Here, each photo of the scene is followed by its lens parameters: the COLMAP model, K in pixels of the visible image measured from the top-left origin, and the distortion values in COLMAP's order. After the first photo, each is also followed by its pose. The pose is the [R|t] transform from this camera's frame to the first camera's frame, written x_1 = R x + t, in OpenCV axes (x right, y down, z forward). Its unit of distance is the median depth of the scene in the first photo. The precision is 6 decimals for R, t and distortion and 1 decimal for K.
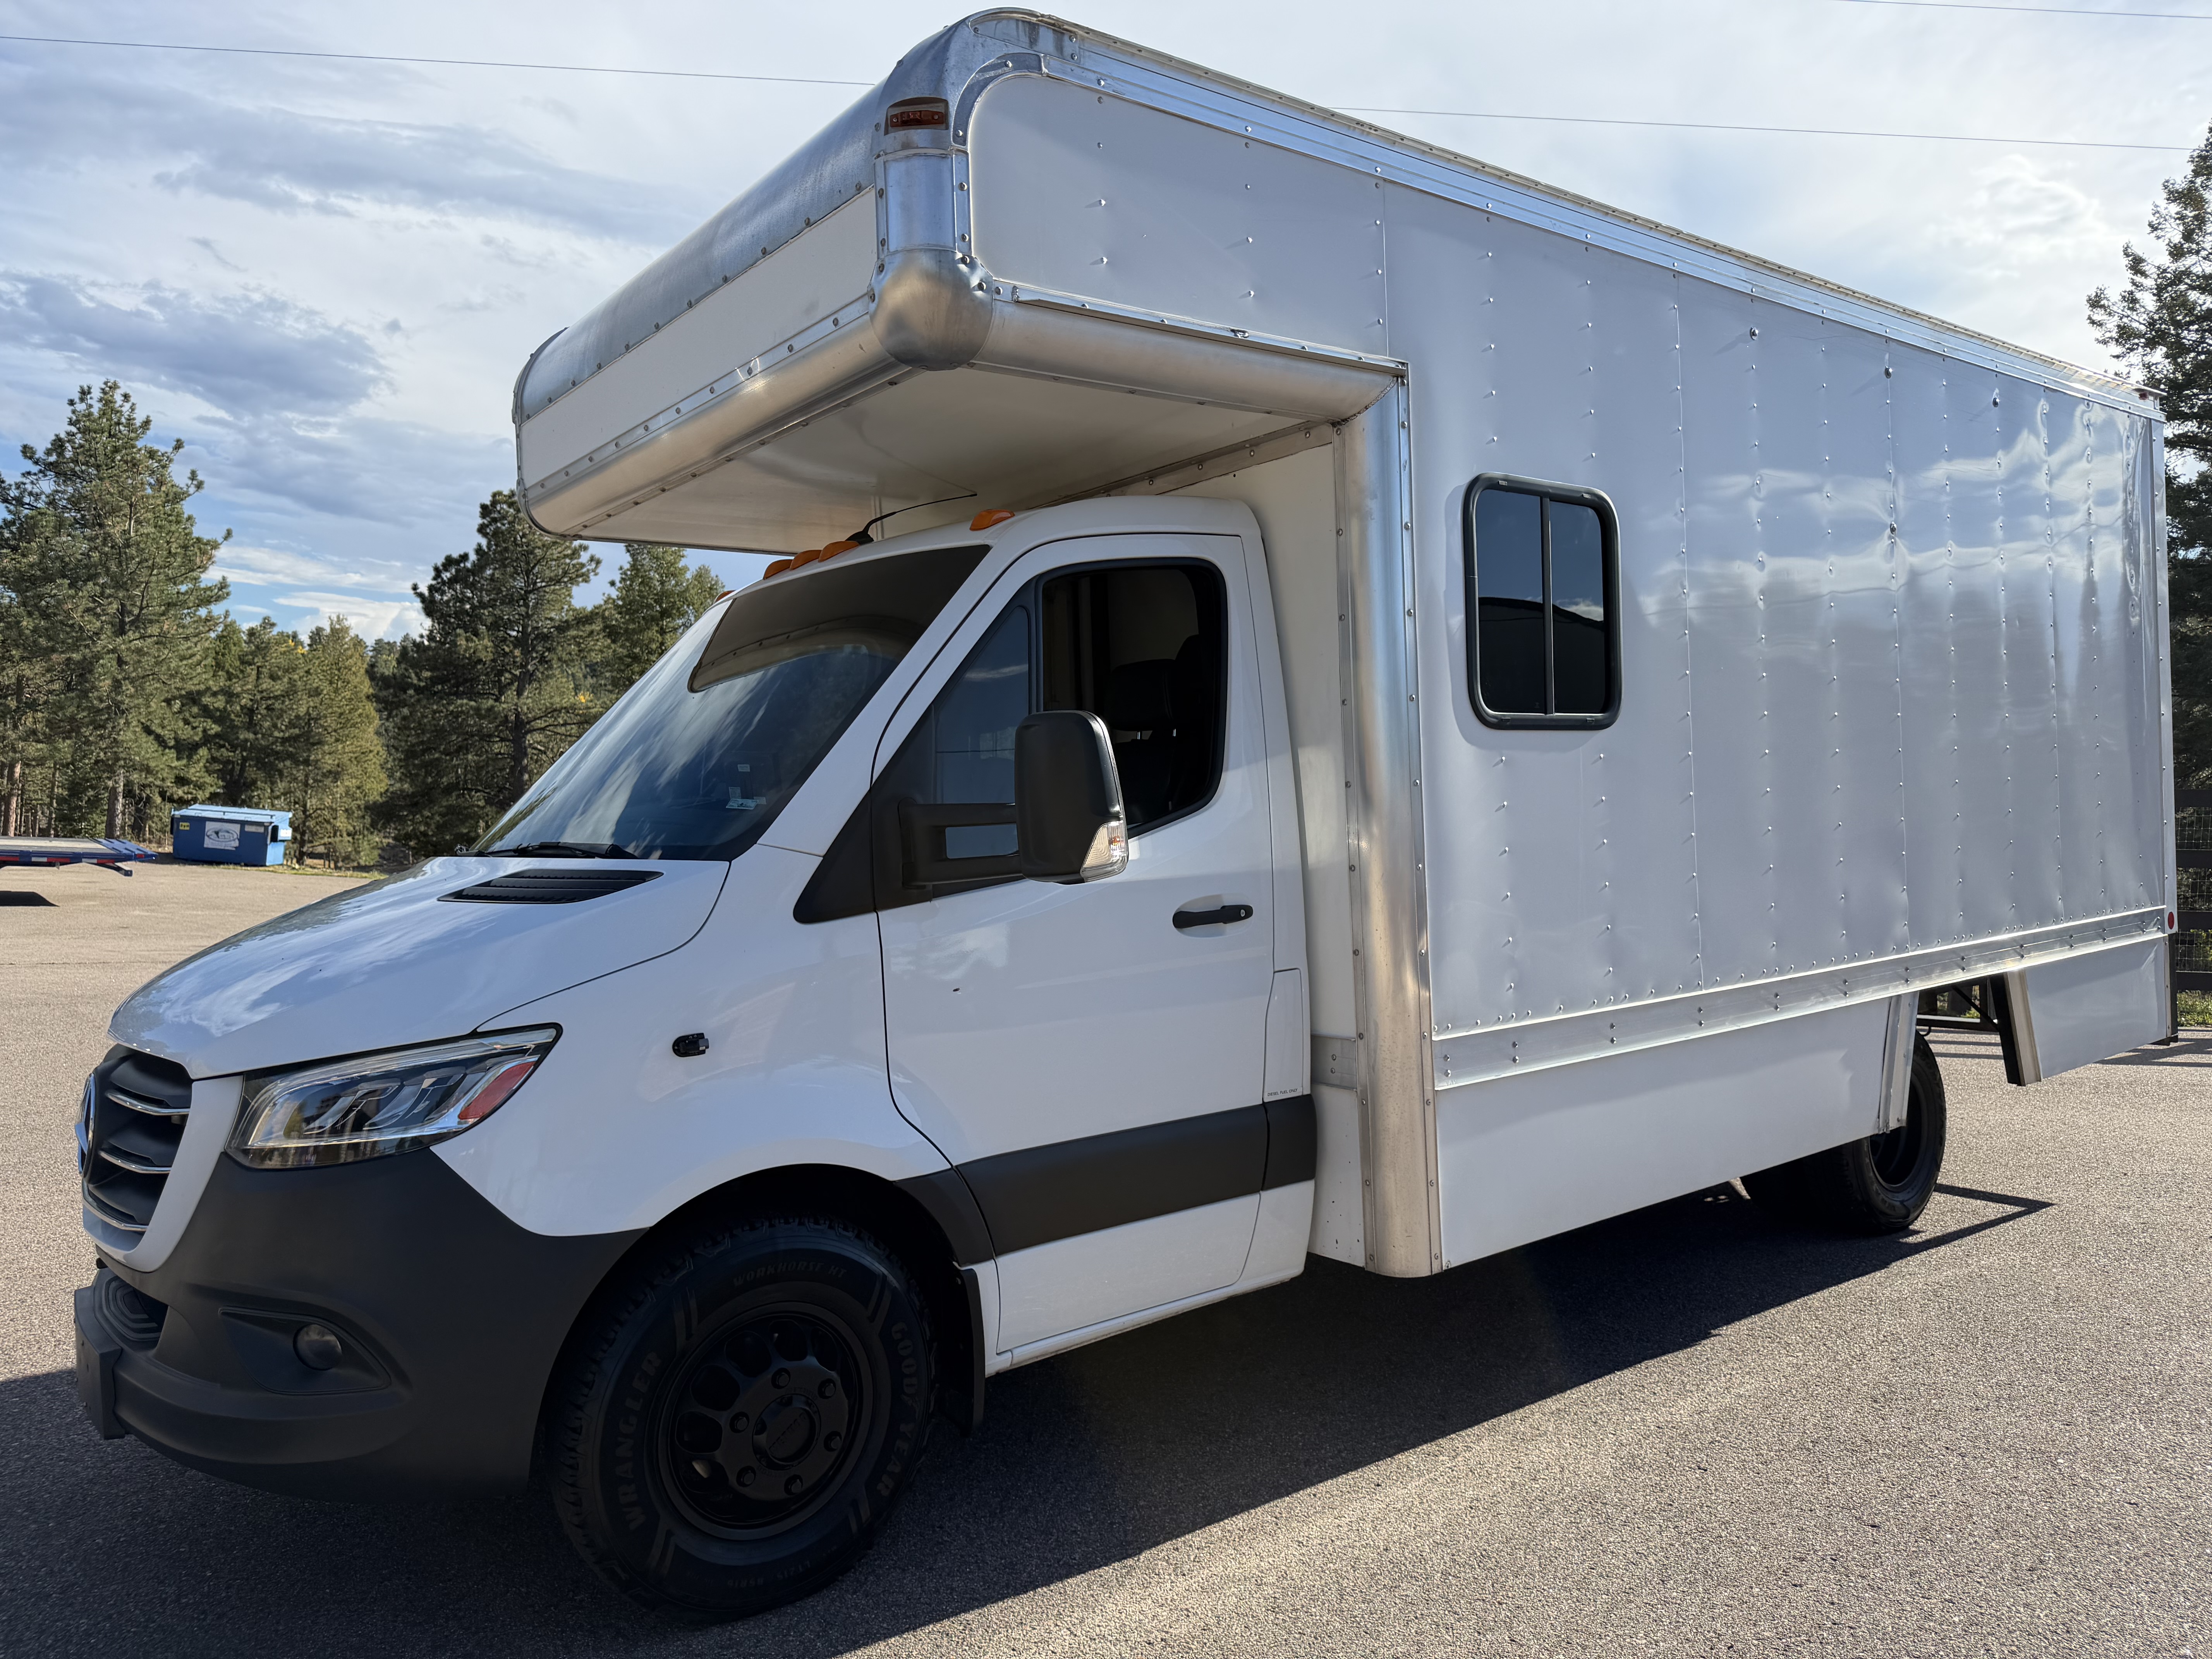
lens RADIAL K [[1543.6, 0, 1106.5], [0, 1543.6, 805.1], [0, 0, 1]] dist [0.054498, -0.001434]
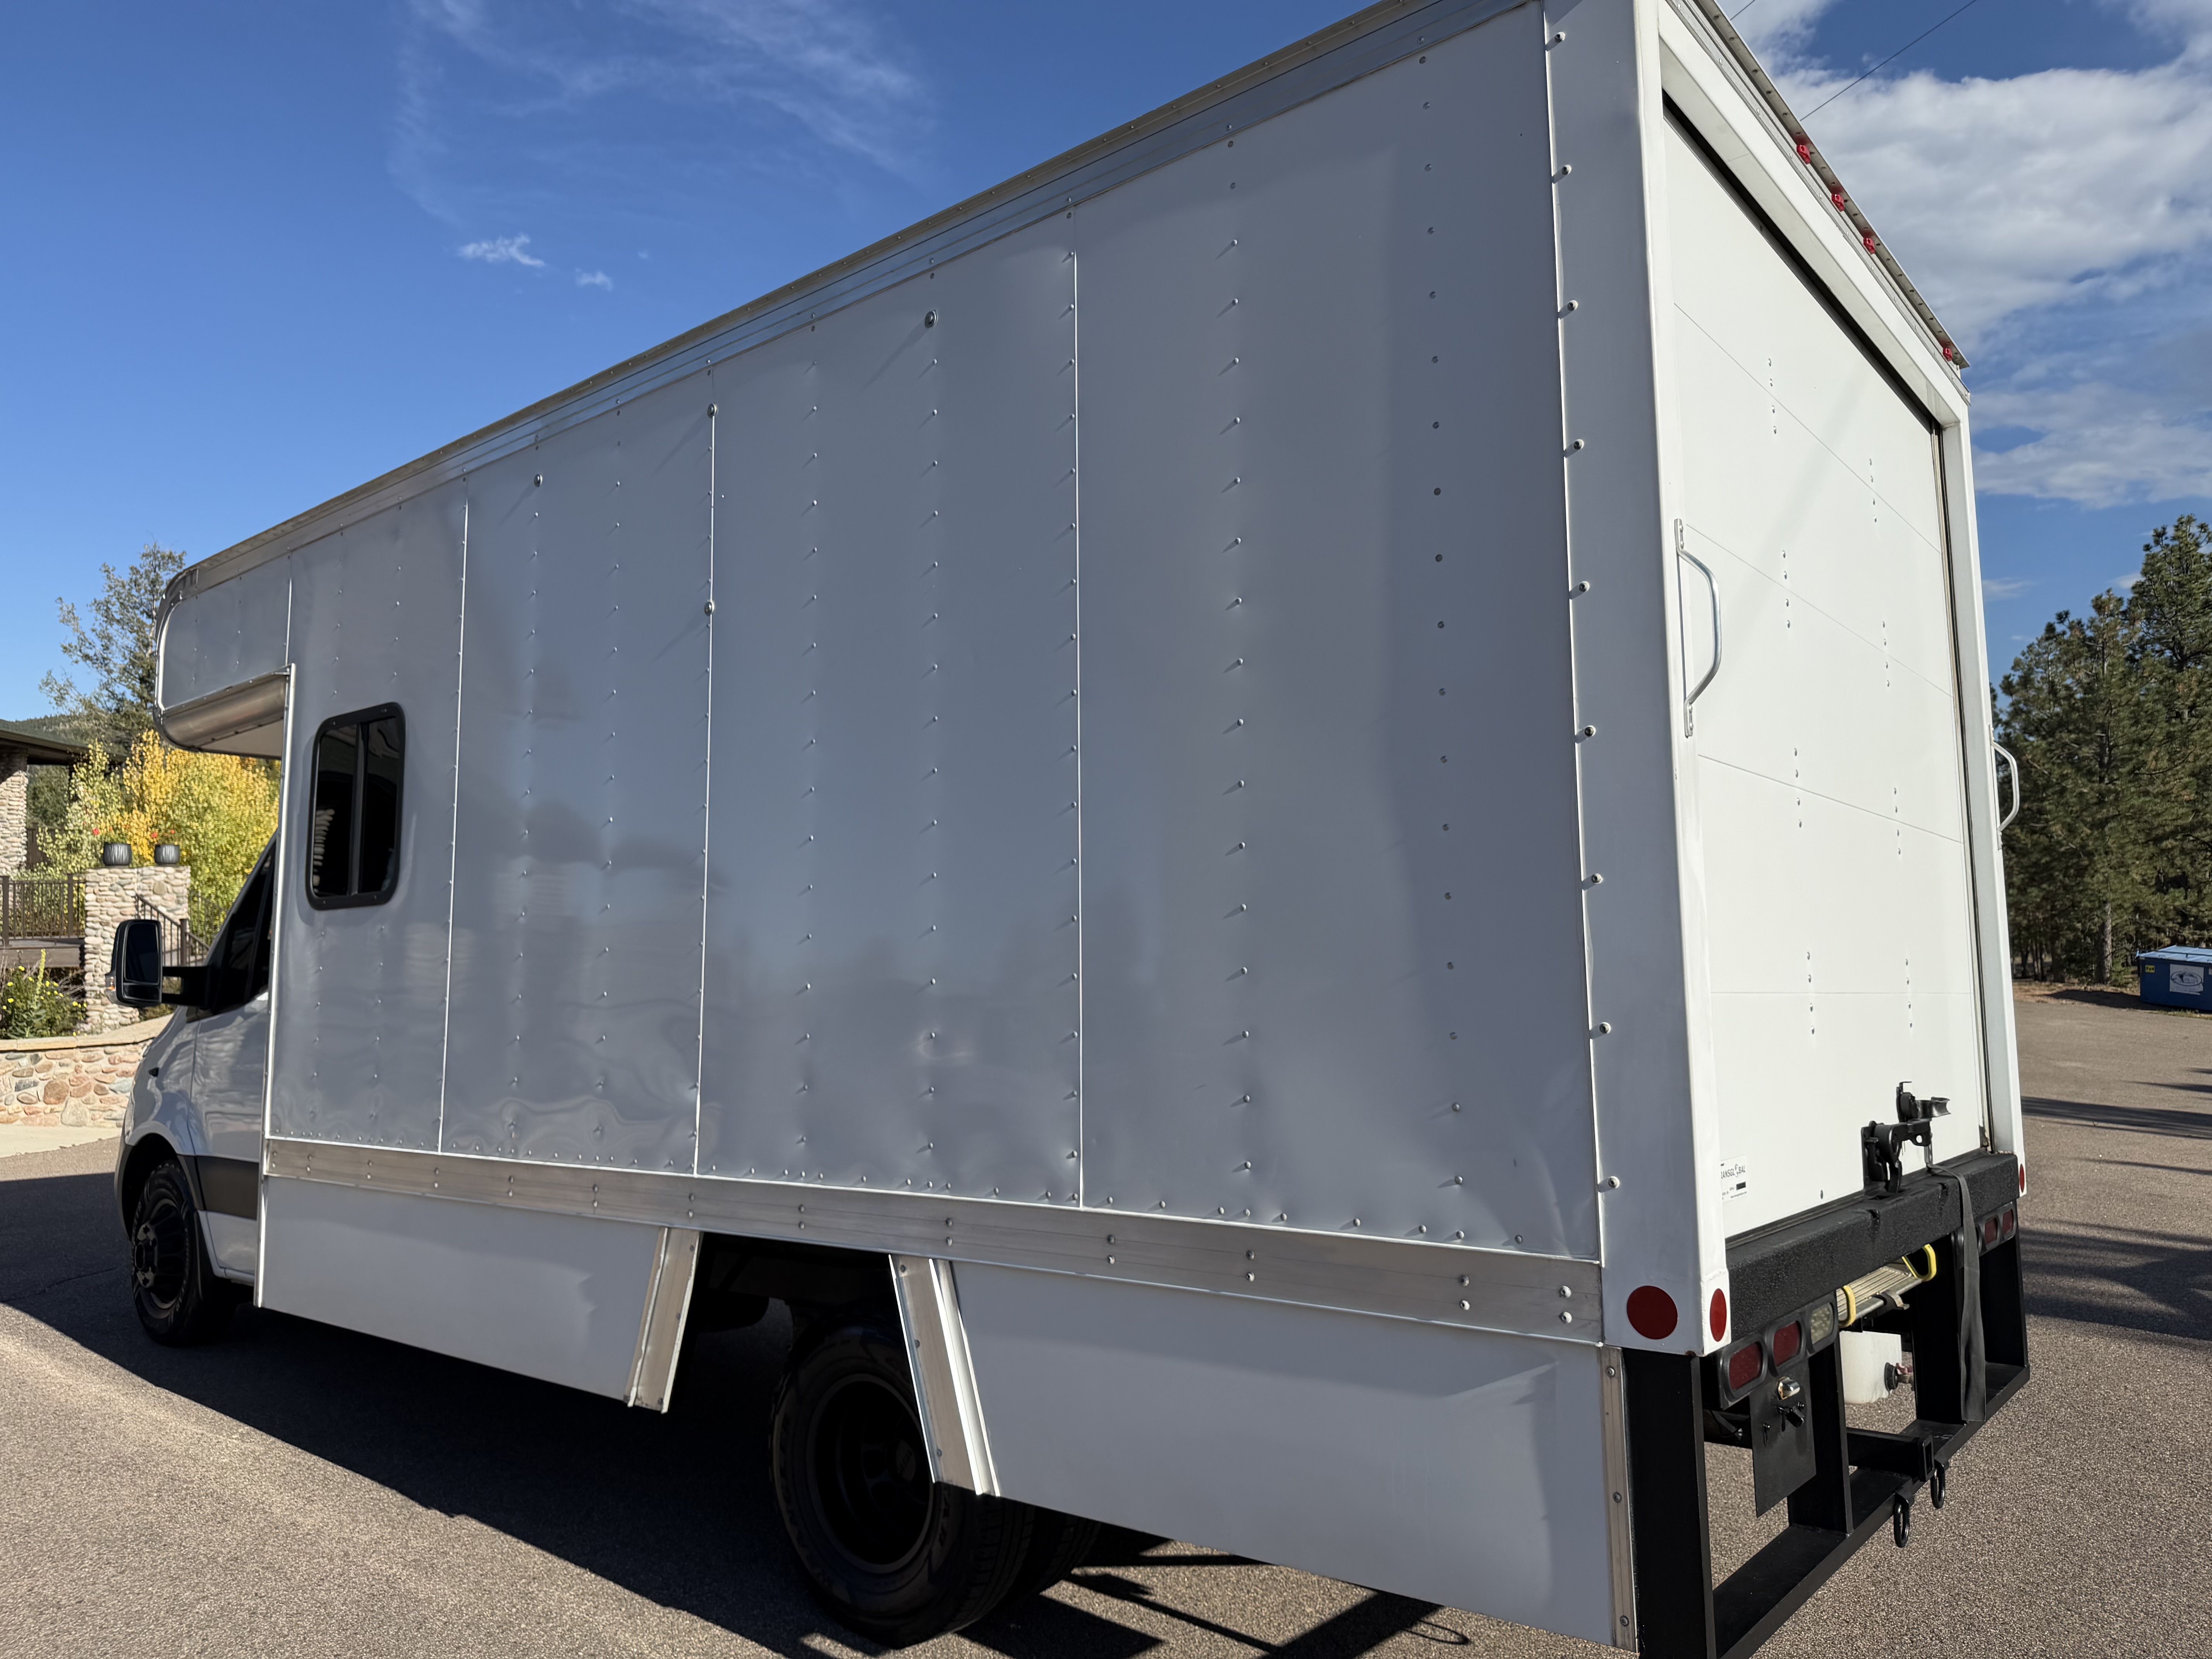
lens RADIAL K [[1552.6, 0, 1106.0], [0, 1552.6, 829.5], [0, 0, 1]] dist [0.020914, -0.003185]
pose [[0.206827, -0.076747, -0.975363, 0.218694], [0.006265, 0.997002, -0.077121, -0.001551], [0.978357, 0.009841, 0.206688, 0.179175]]
